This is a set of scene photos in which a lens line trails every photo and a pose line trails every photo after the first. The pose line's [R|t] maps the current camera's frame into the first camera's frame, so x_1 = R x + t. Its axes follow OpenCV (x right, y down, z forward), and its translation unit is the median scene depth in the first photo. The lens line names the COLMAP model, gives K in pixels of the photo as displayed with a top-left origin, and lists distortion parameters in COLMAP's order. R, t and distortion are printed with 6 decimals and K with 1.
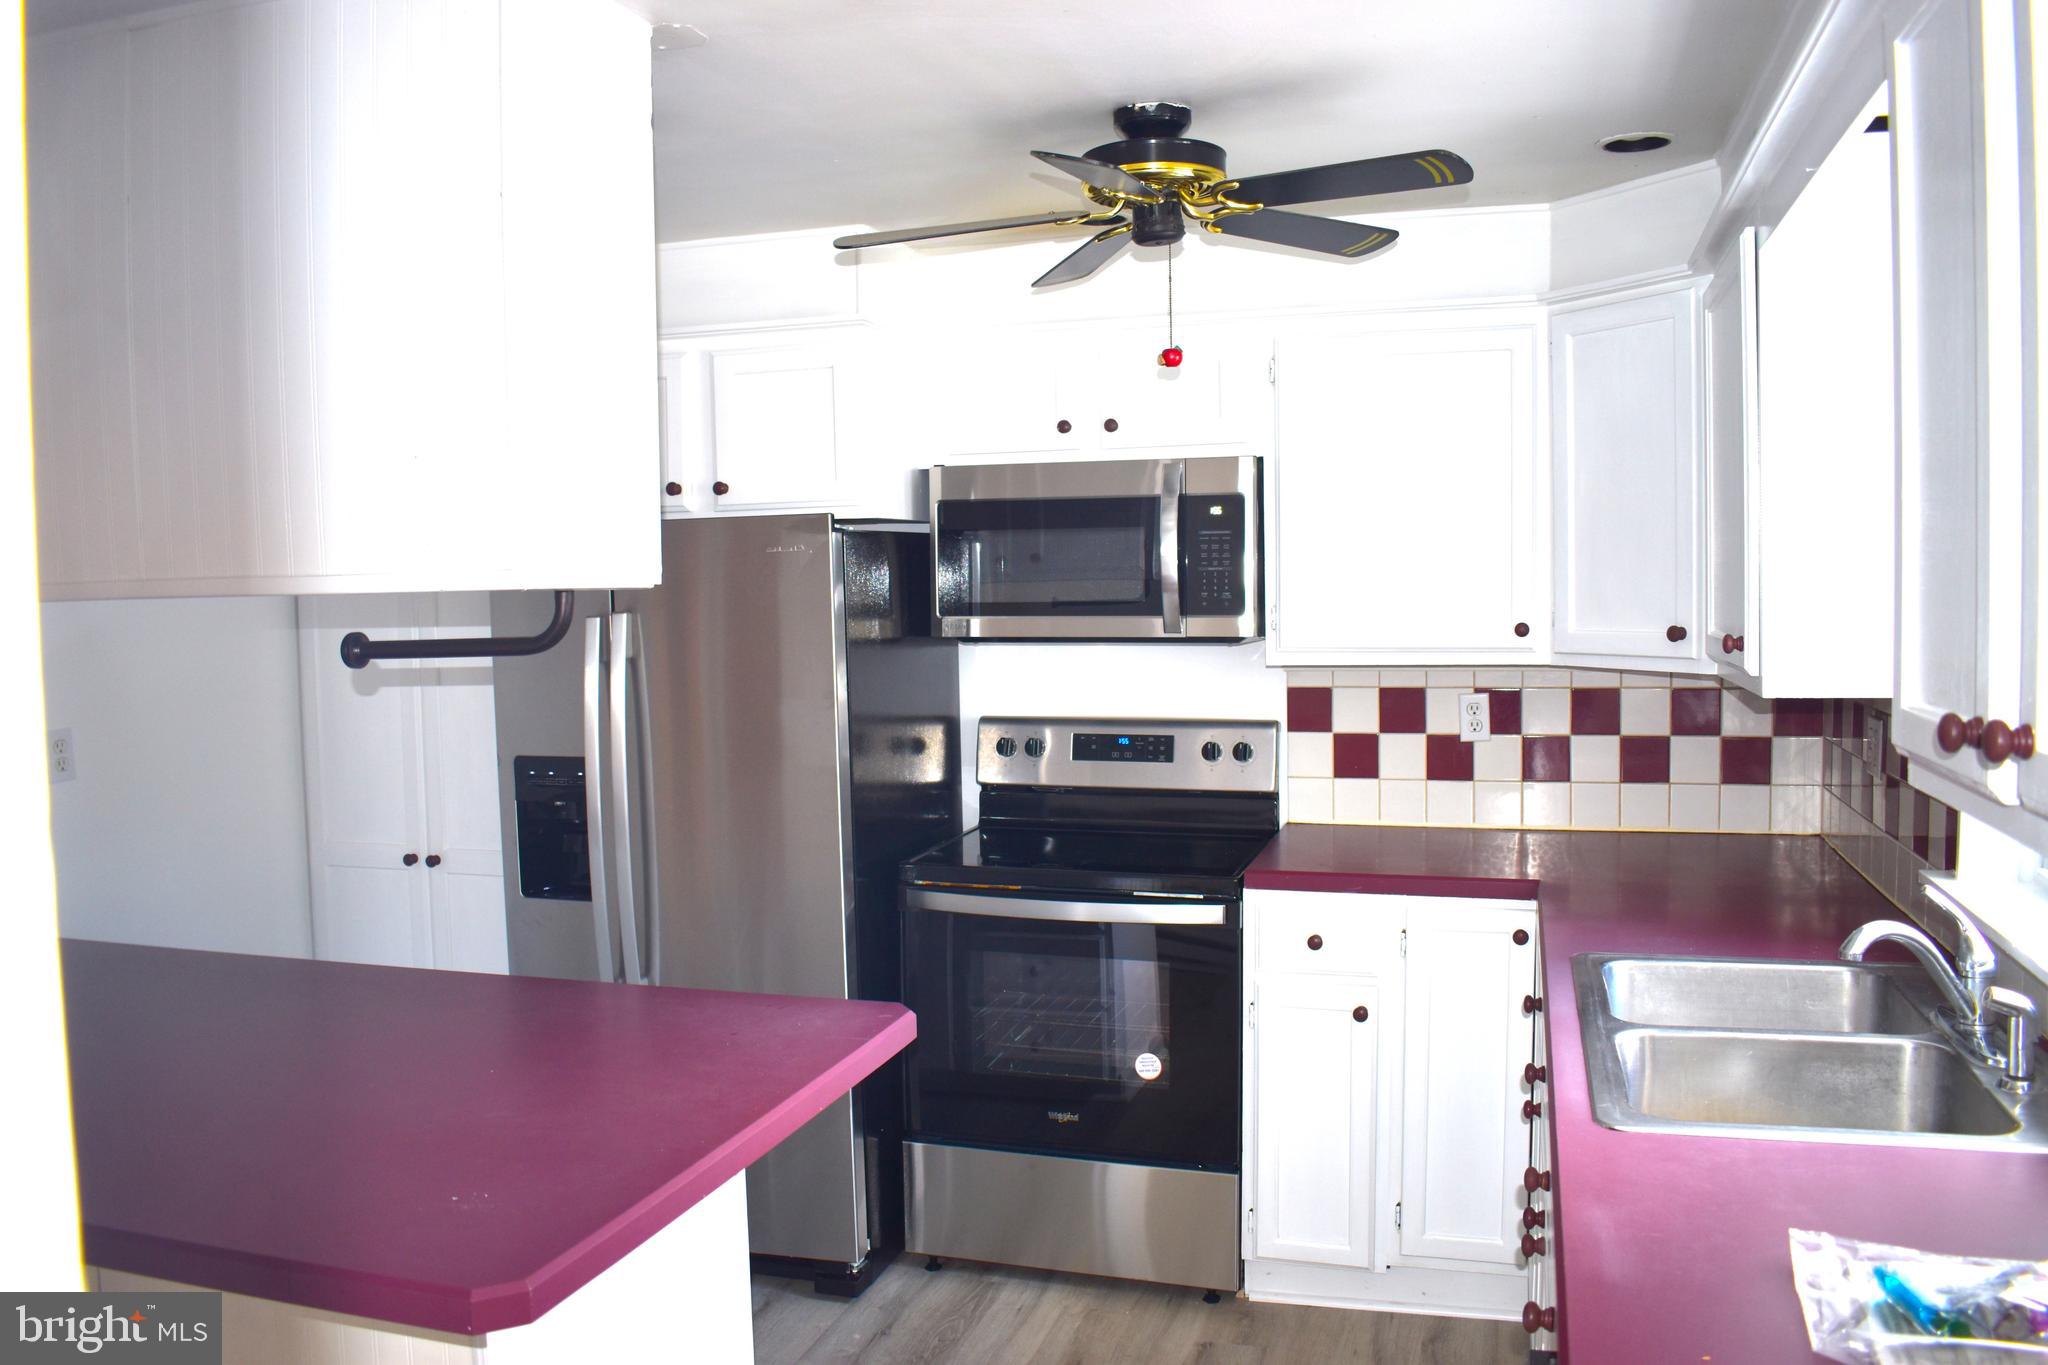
lens RADIAL K [[1595.5, 0, 1020.3], [0, 1595.5, 677.2], [0, 0, 1]] dist [-0.098235, 0.012766]
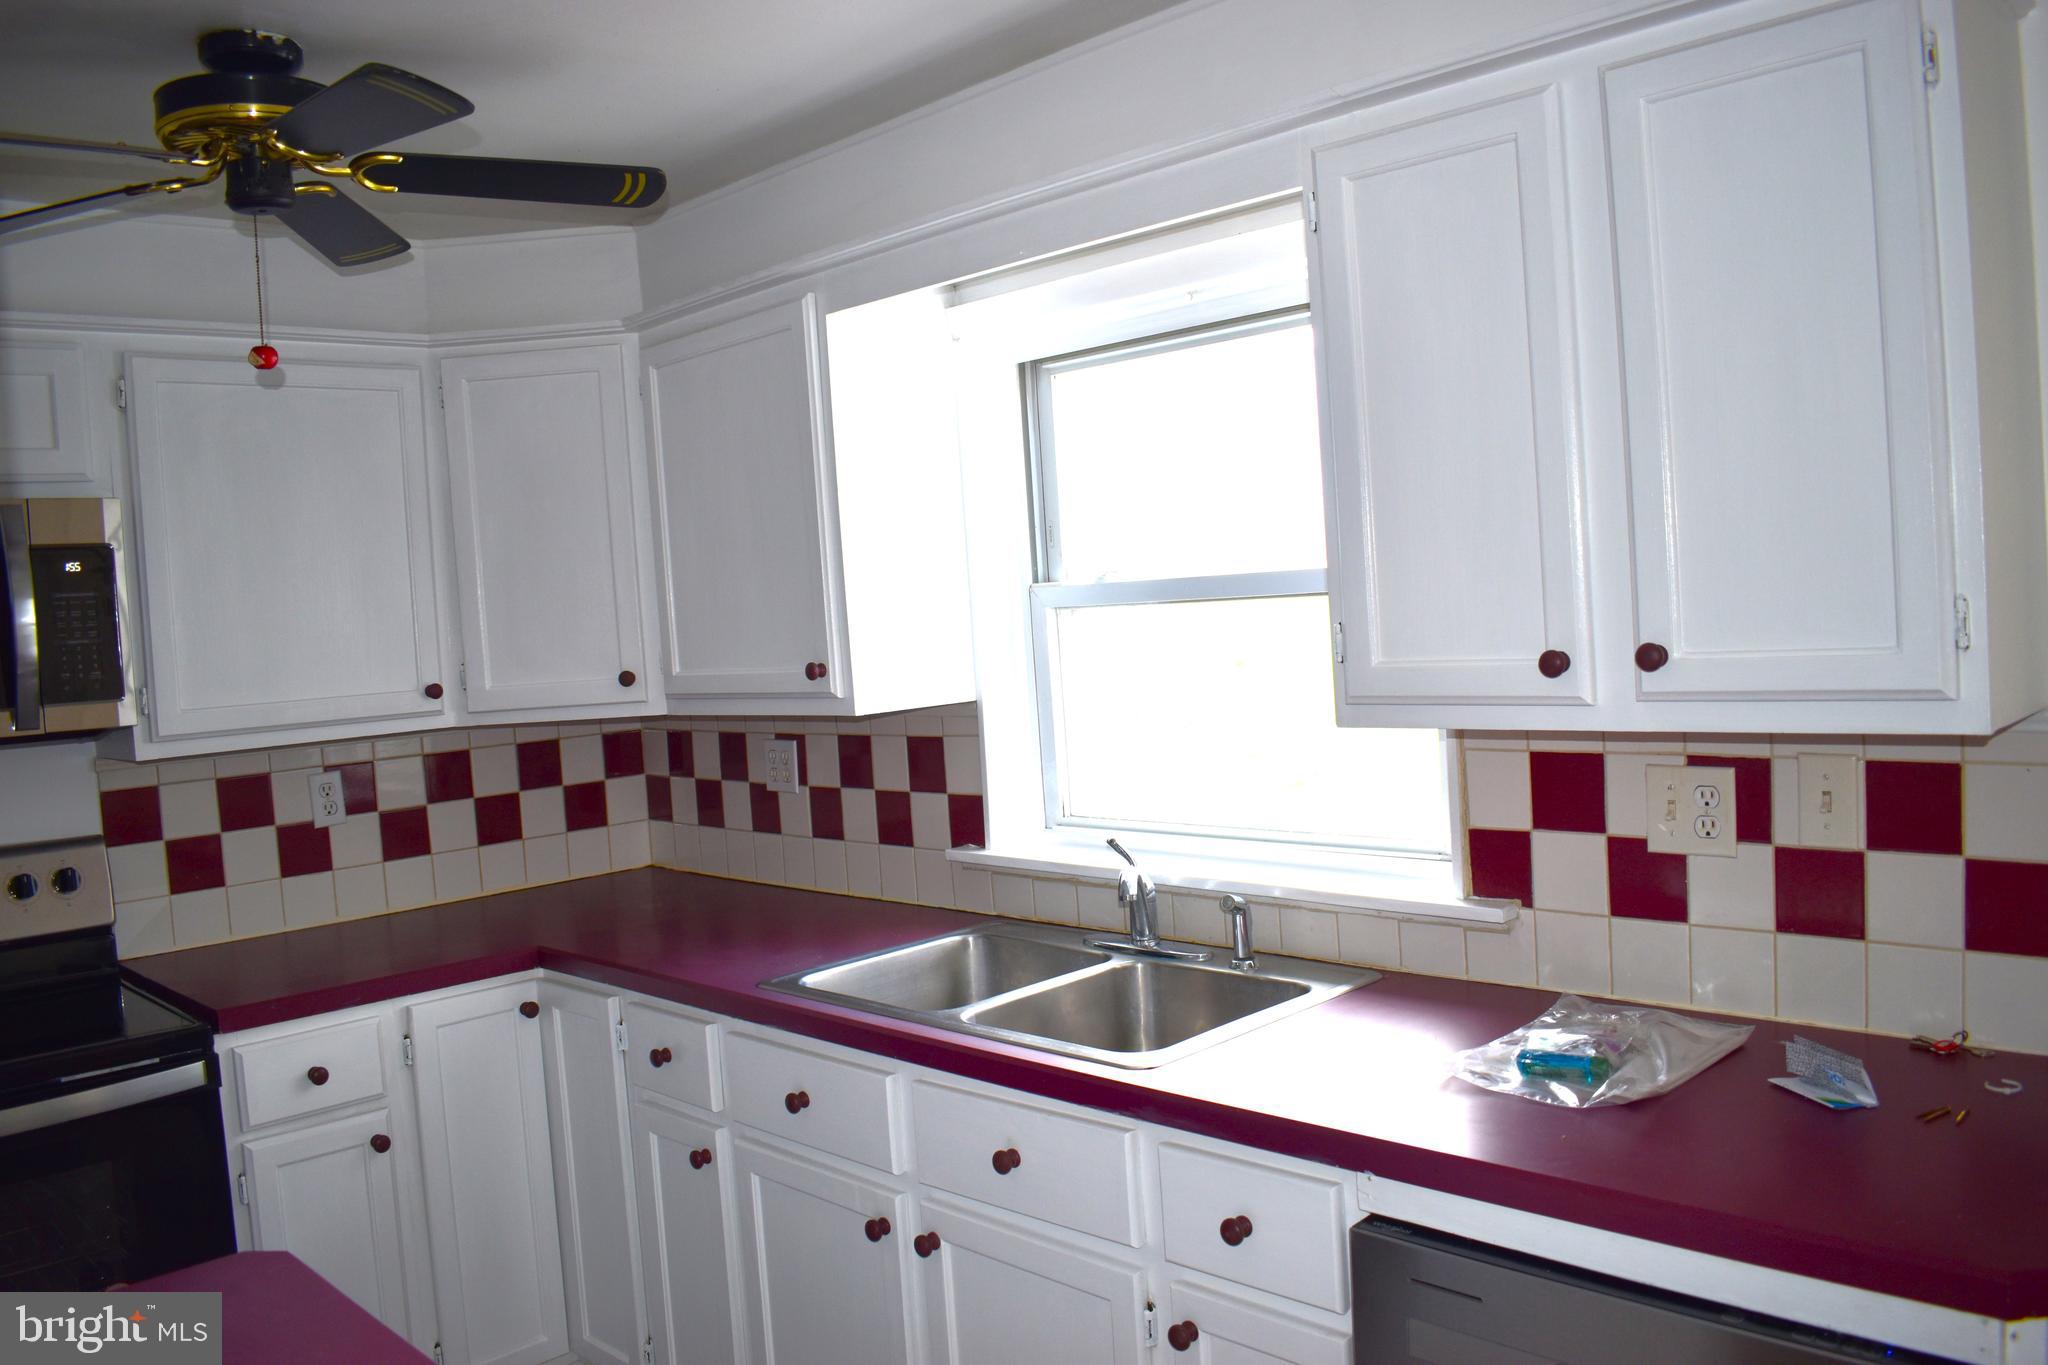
lens RADIAL K [[1595.5, 0, 1028.7], [0, 1595.5, 684.0], [0, 0, 1]] dist [-0.098235, 0.012766]
pose [[0.472109, -0.057822, 0.879642, -0.313527], [0.109573, 0.993957, 0.006527, -0.001960], [-0.874704, 0.093304, 0.475592, 0.237445]]
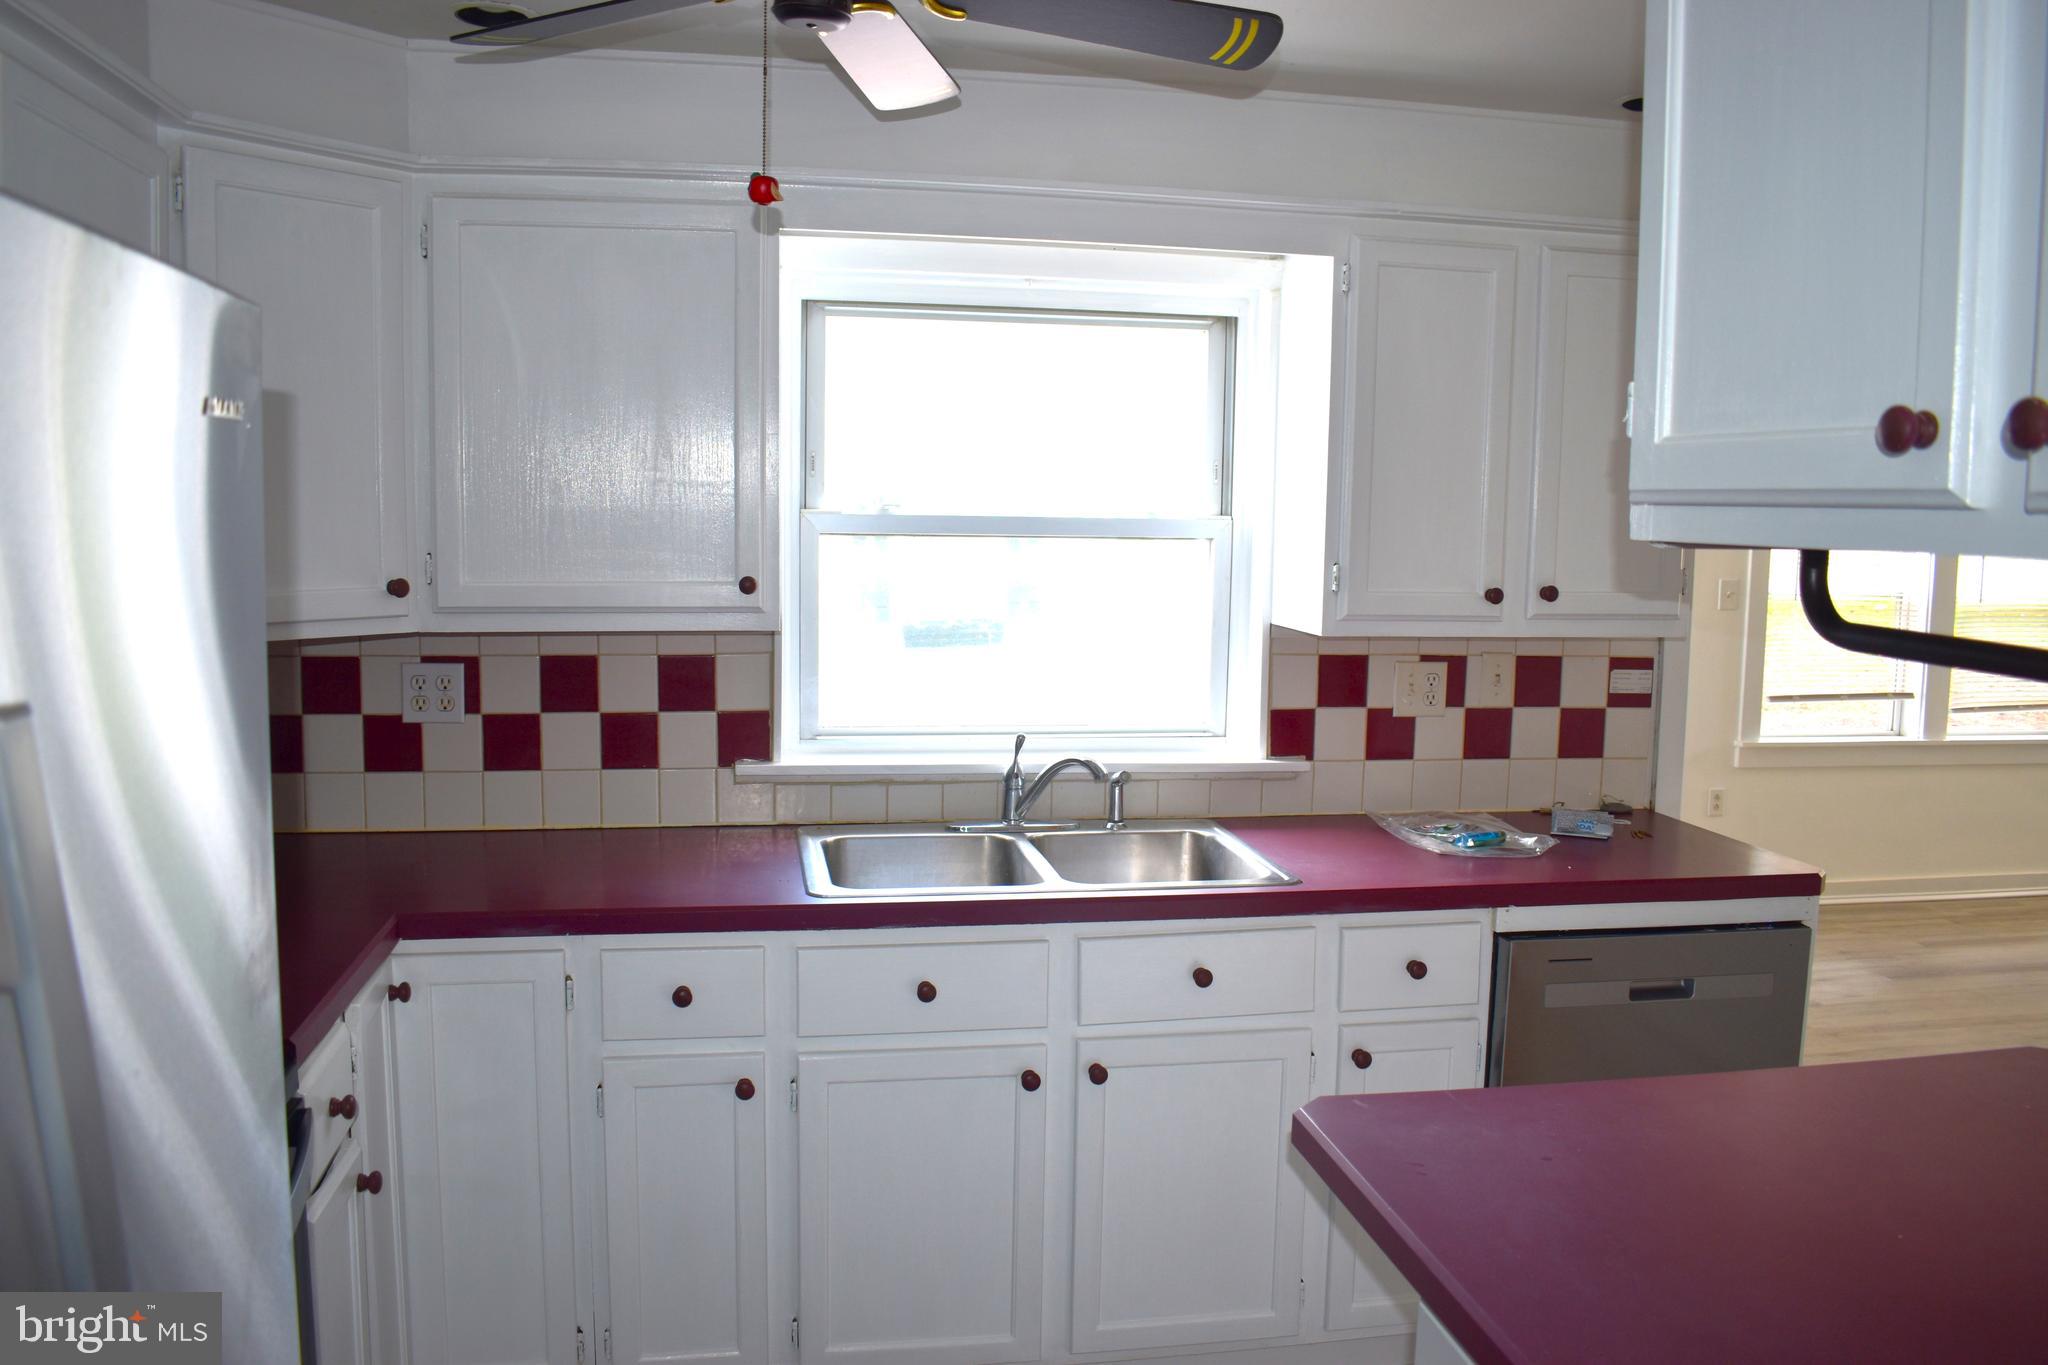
lens RADIAL K [[1595.5, 0, 1040.8], [0, 1595.5, 692.4], [0, 0, 1]] dist [-0.098235, 0.012766]
pose [[-0.463297, -0.088720, 0.881751, -0.422170], [0.047546, 0.991055, 0.124700, -0.051594], [-0.884926, 0.099697, -0.454935, 0.926573]]
